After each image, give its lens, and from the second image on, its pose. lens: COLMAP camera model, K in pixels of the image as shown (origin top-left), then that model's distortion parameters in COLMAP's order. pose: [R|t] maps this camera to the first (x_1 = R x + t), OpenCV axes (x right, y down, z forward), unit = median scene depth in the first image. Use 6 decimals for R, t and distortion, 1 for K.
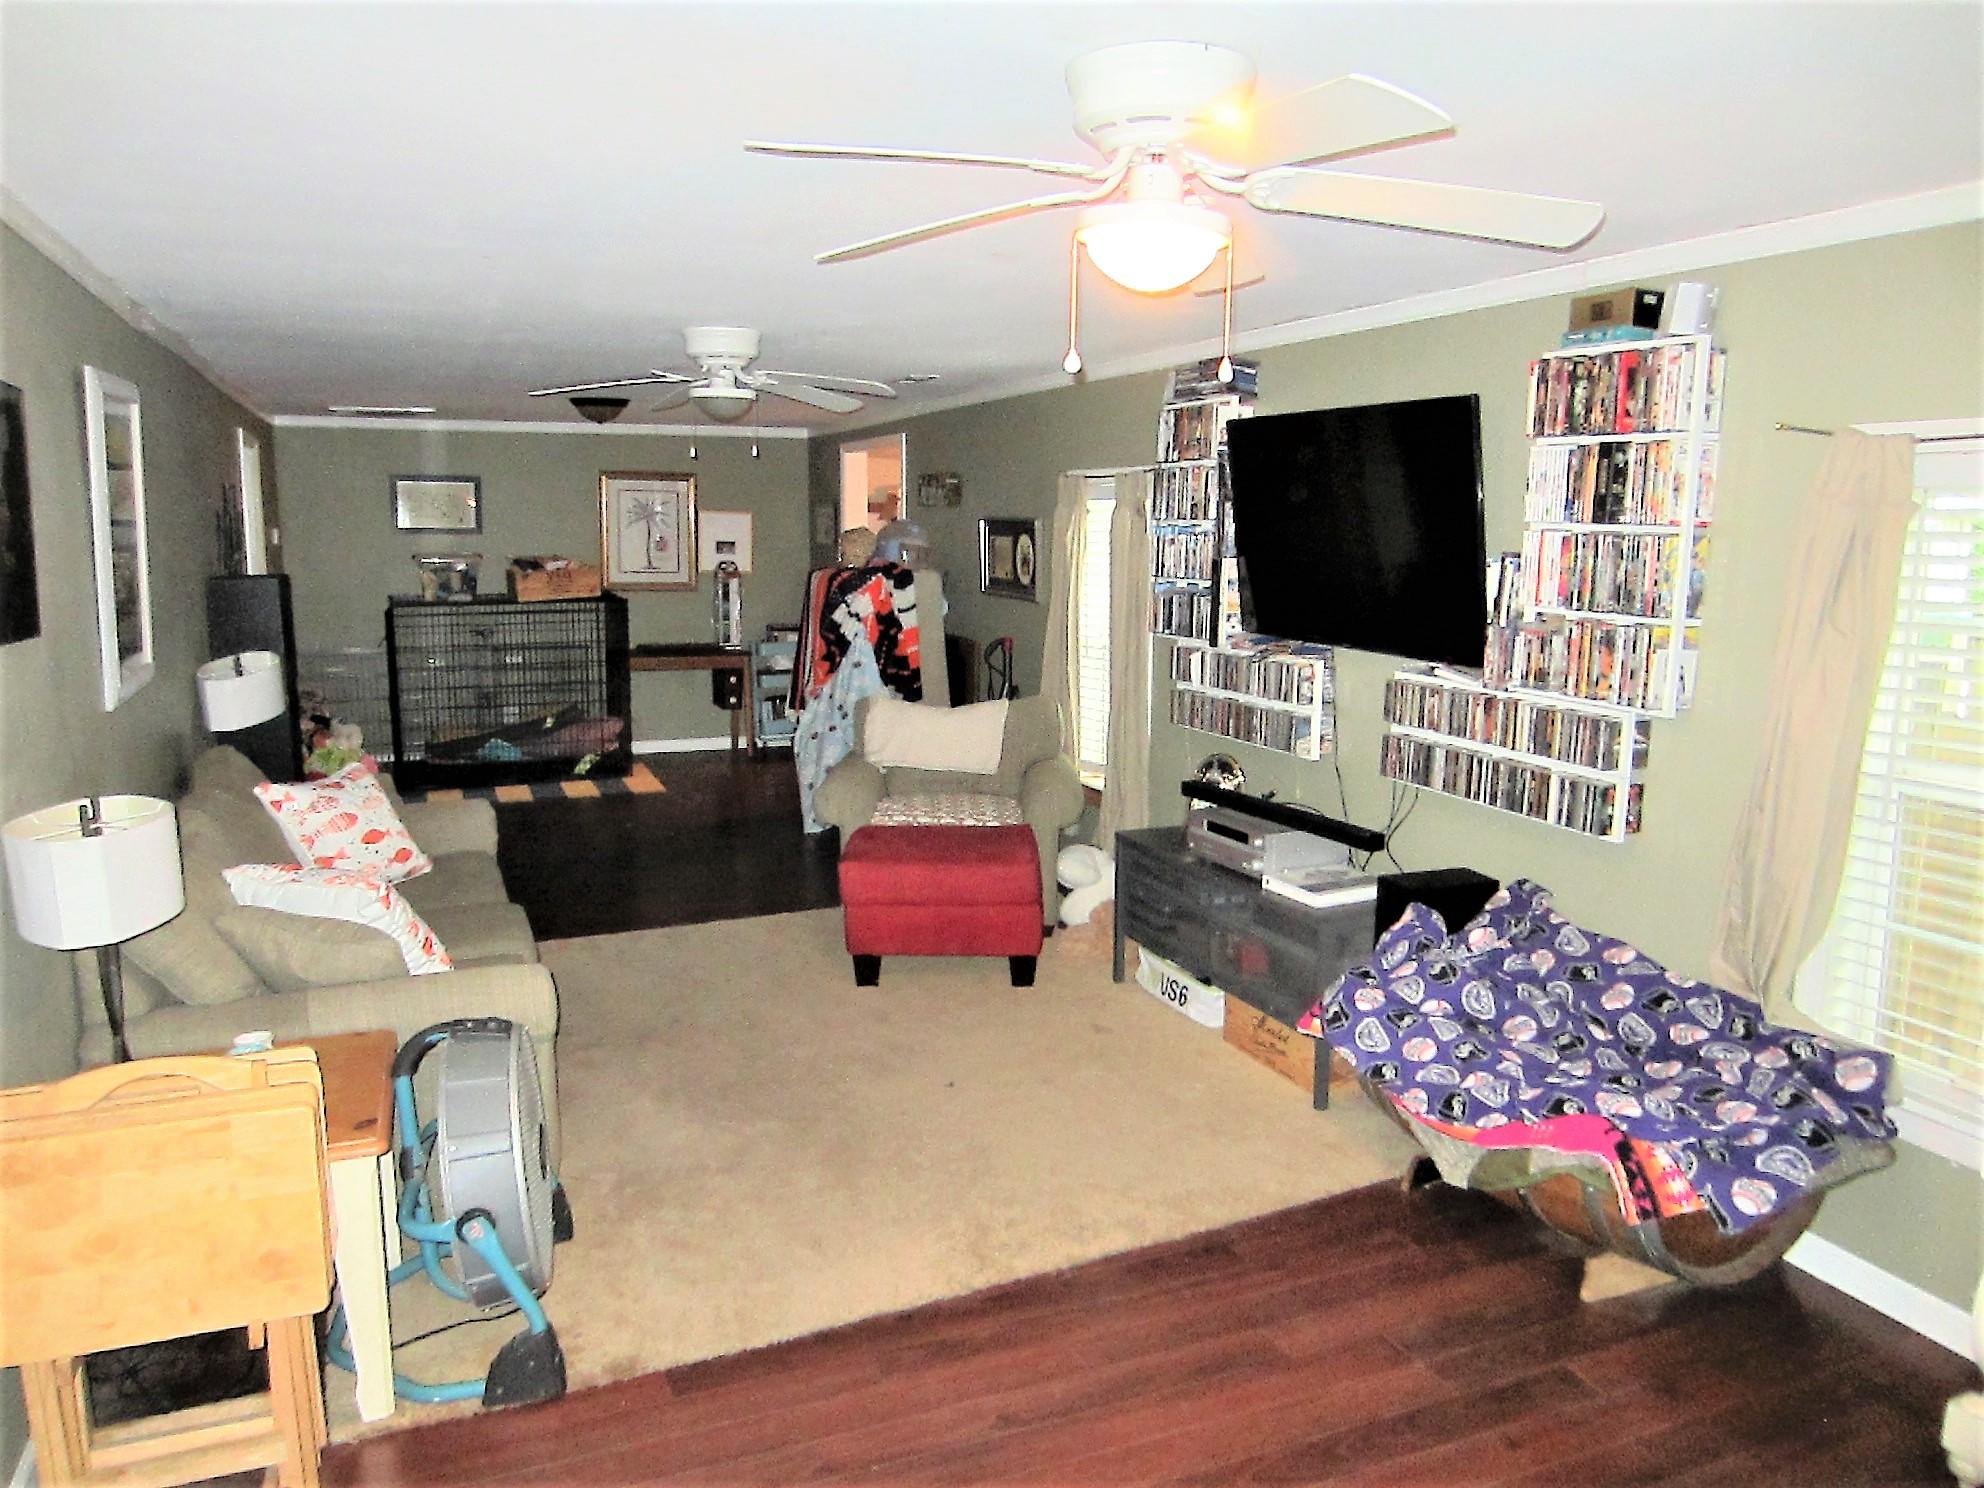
lens RADIAL K [[1399.8, 0, 992.0], [0, 1399.8, 744.0], [0, 0, 1]] dist [-0.000108, 0.002487]
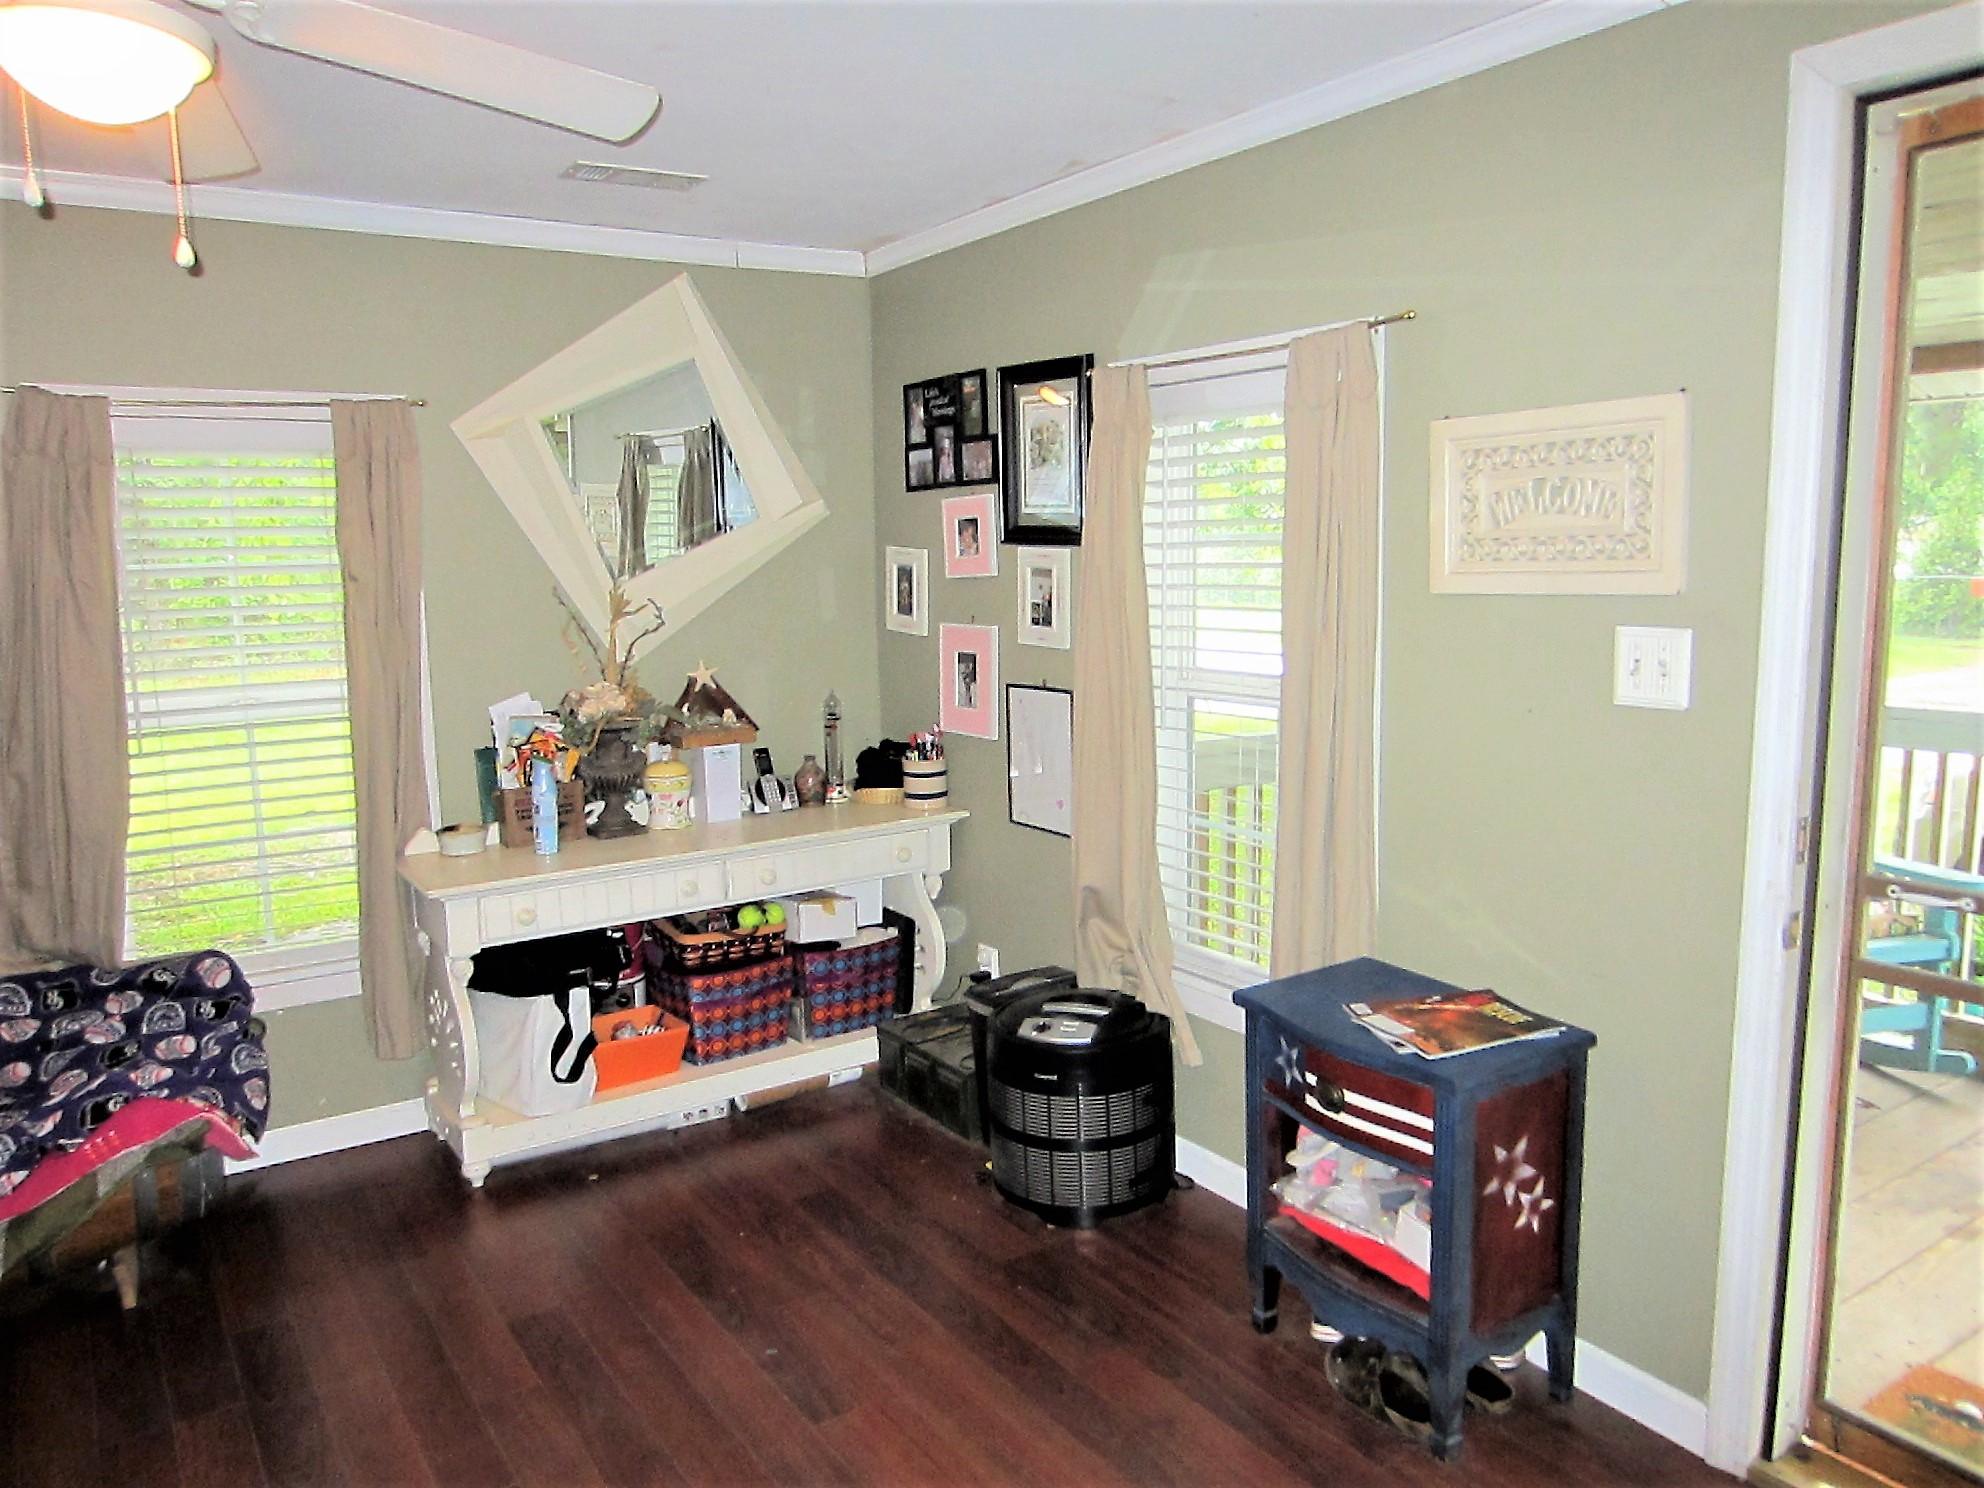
lens RADIAL K [[1418.9, 0, 992.0], [0, 1418.9, 744.0], [0, 0, 1]] dist [-0.013096, -0.008408]
pose [[-0.167789, -0.159281, 0.972870, -0.368339], [0.169837, 0.967435, 0.187683, -0.031022], [-0.971083, 0.196720, -0.135273, 0.347056]]
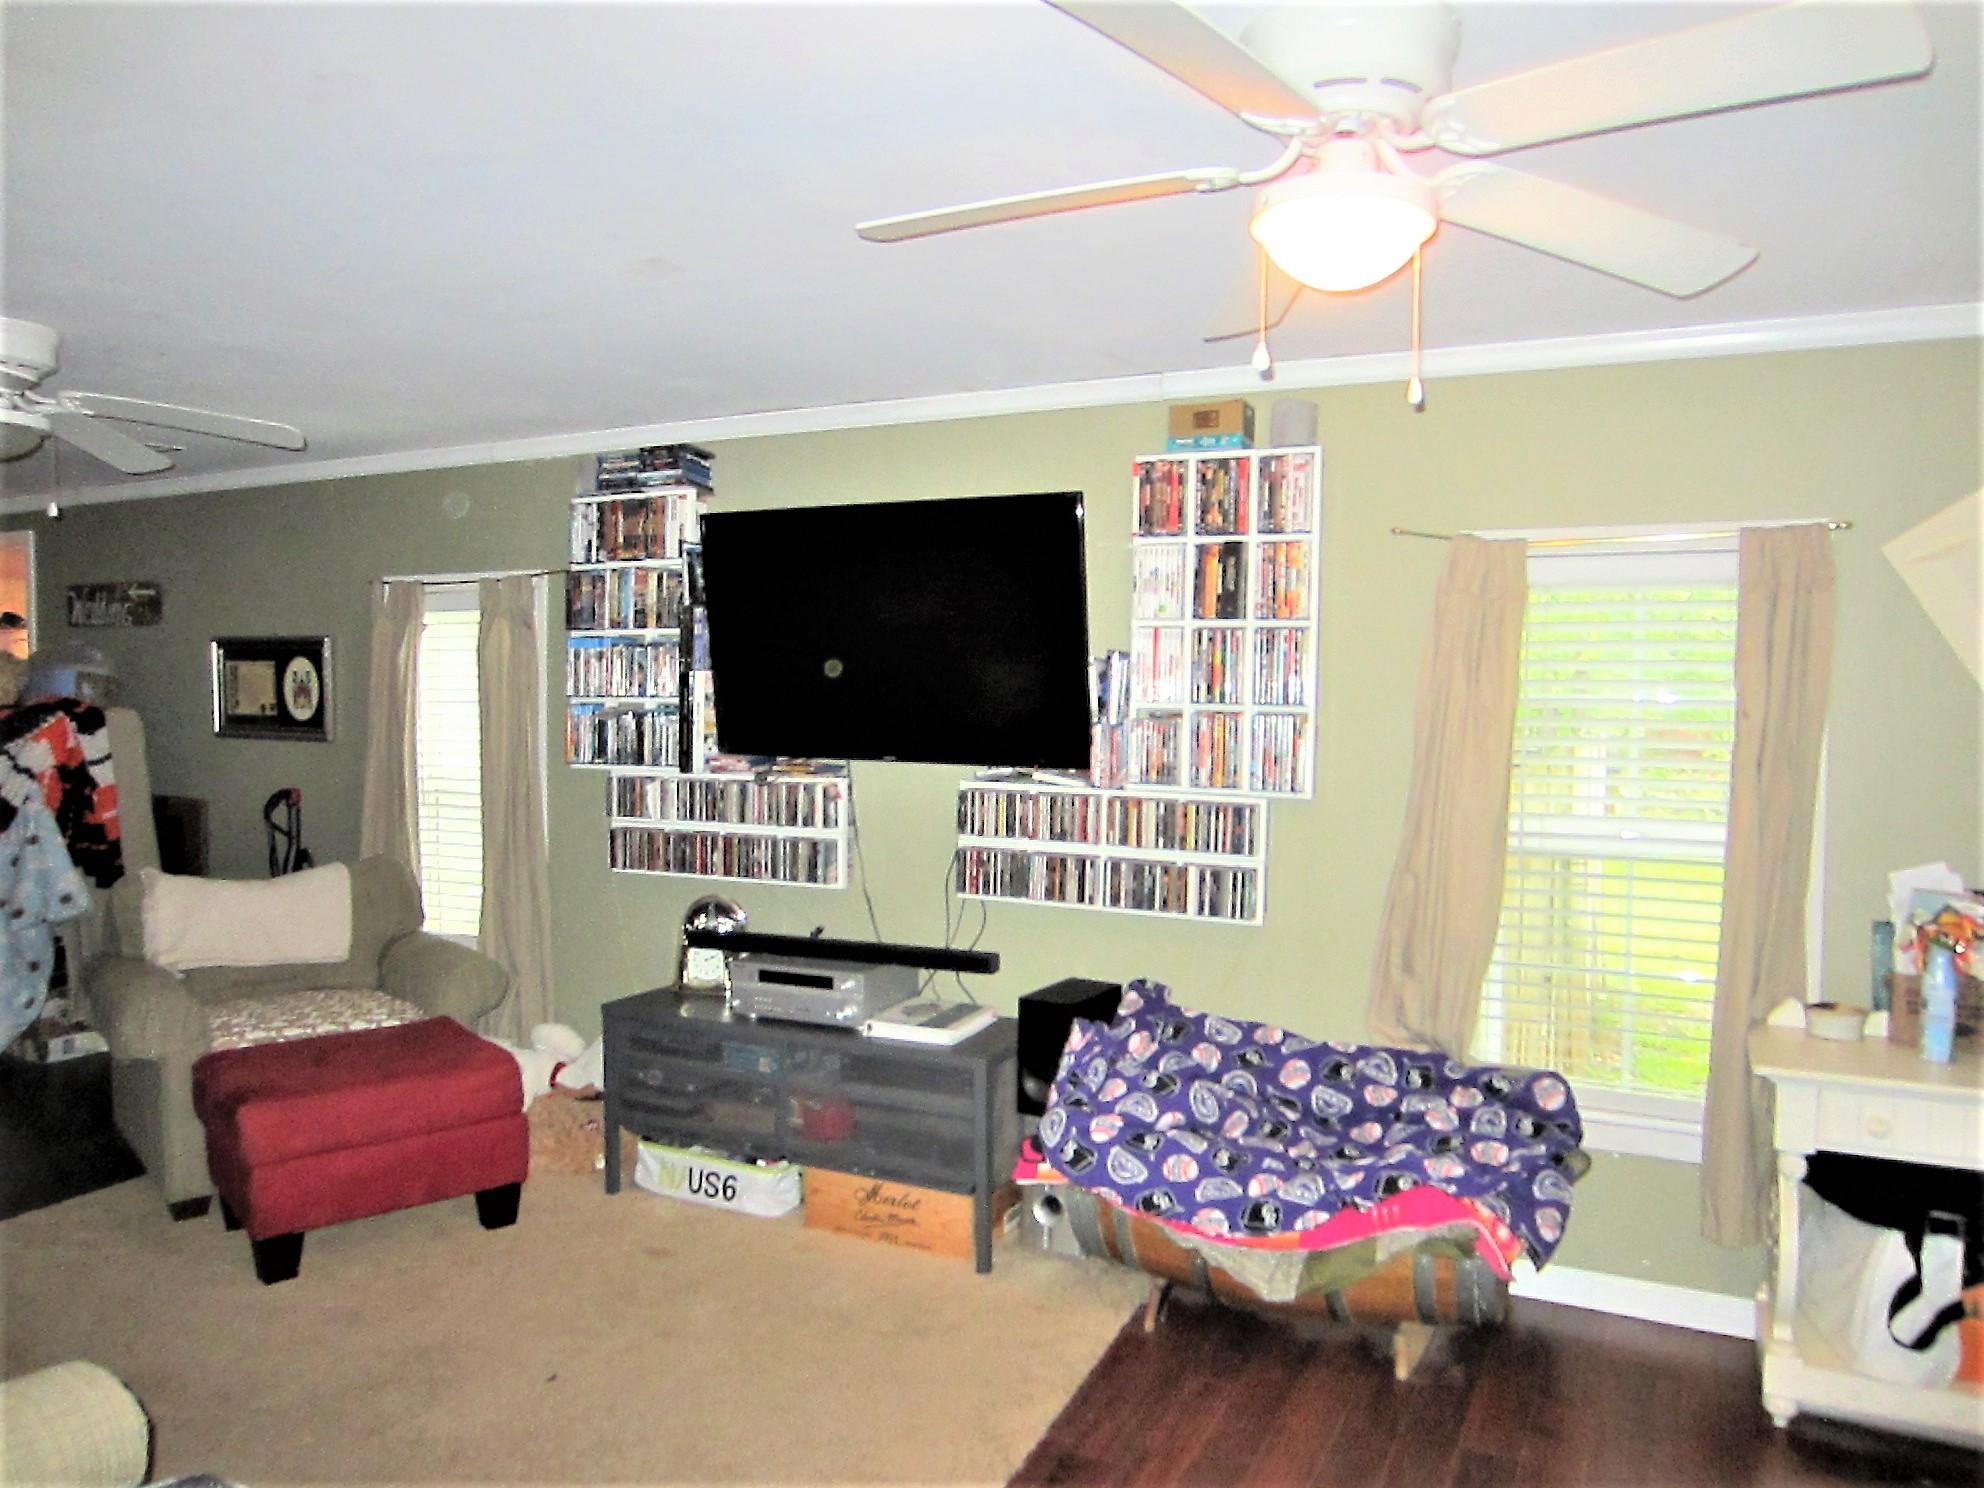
lens RADIAL K [[1418.9, 0, 992.0], [0, 1418.9, 744.0], [0, 0, 1]] dist [-0.013096, -0.008408]
pose [[0.774869, -0.033065, 0.631257, -0.295627], [0.102262, 0.992034, -0.073564, -0.004388], [-0.623796, 0.121556, 0.772077, 0.246371]]
